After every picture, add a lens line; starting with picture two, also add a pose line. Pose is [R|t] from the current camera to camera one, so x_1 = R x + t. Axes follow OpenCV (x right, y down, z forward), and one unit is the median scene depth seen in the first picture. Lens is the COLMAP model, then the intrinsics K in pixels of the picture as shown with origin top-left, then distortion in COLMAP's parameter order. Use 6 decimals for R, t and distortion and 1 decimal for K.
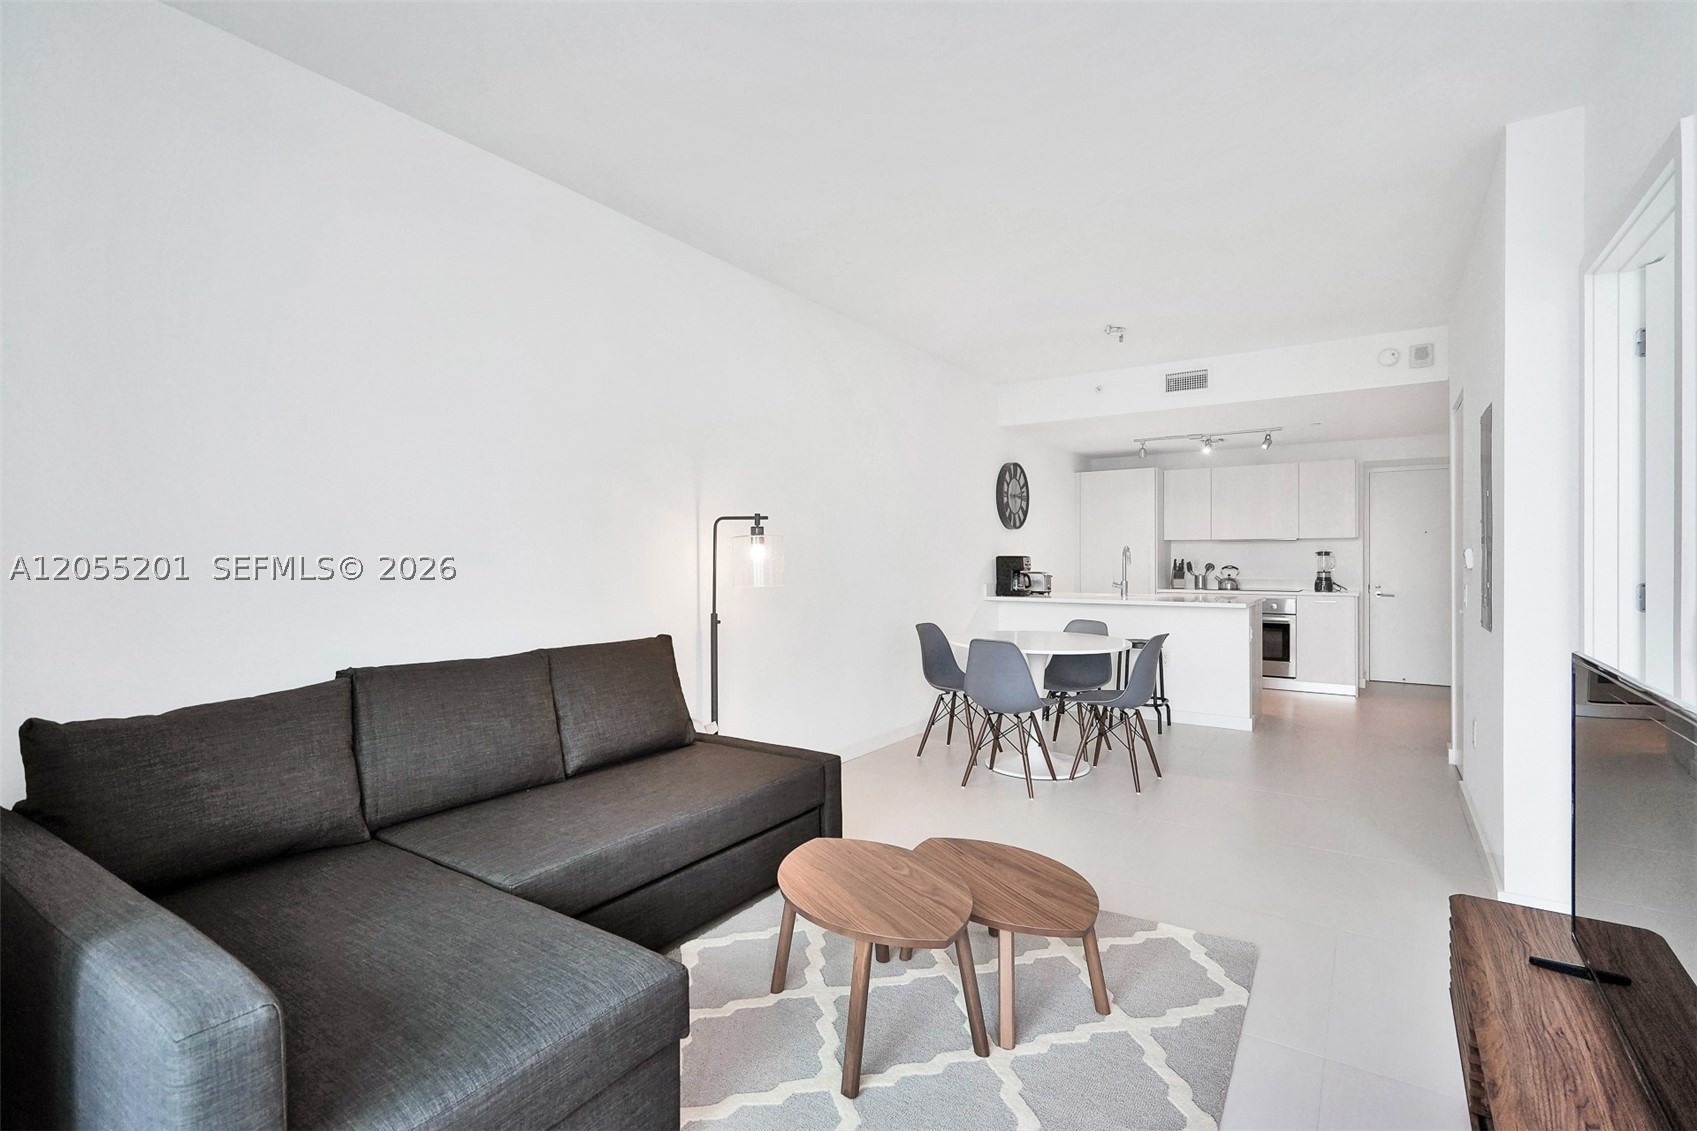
lens RADIAL K [[778.8, 0, 848.9], [0, 778.8, 559.0], [0, 0, 1]] dist [-0.002931, 0.000334]
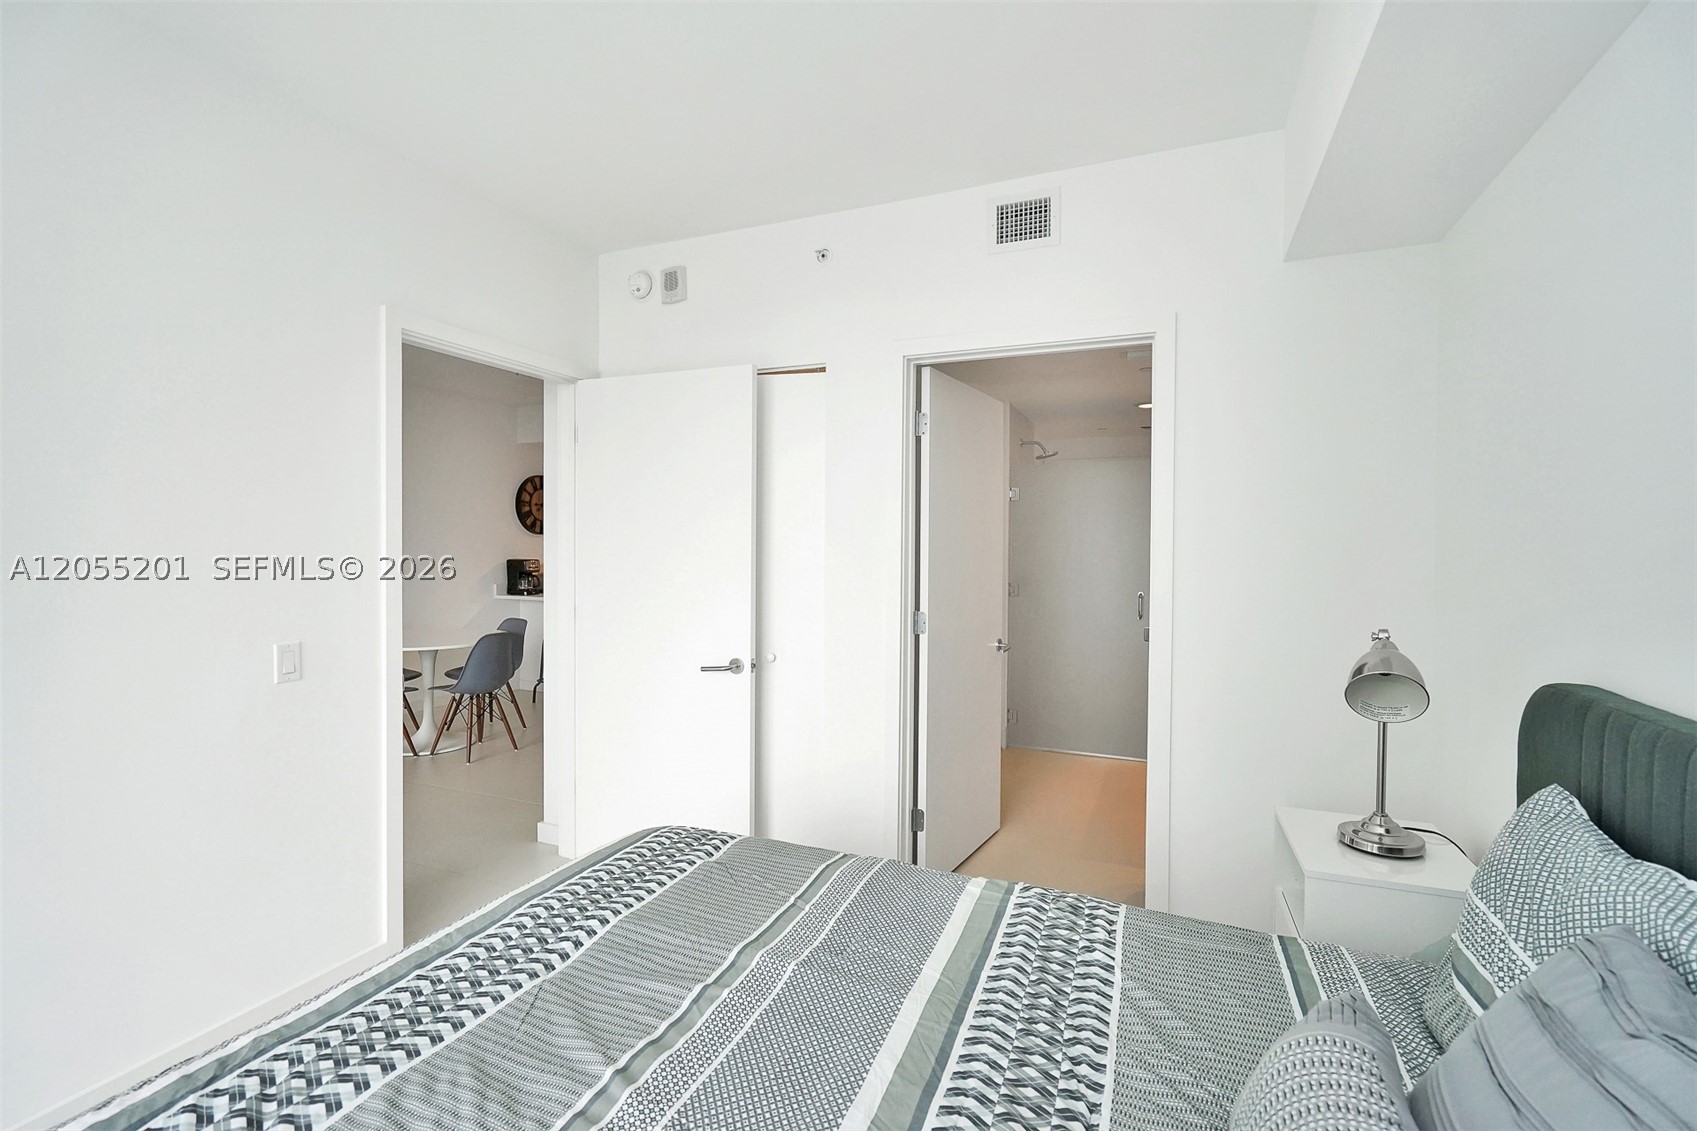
lens RADIAL K [[768.0, 0, 843.1], [0, 768.0, 559.9], [0, 0, 1]] dist [-0.000341, 0.001312]
pose [[0.978079, -0.000229, 0.208234, 0.424158], [-0.004577, 0.999734, 0.022598, -0.030412], [-0.208183, -0.023055, 0.977818, -0.174779]]
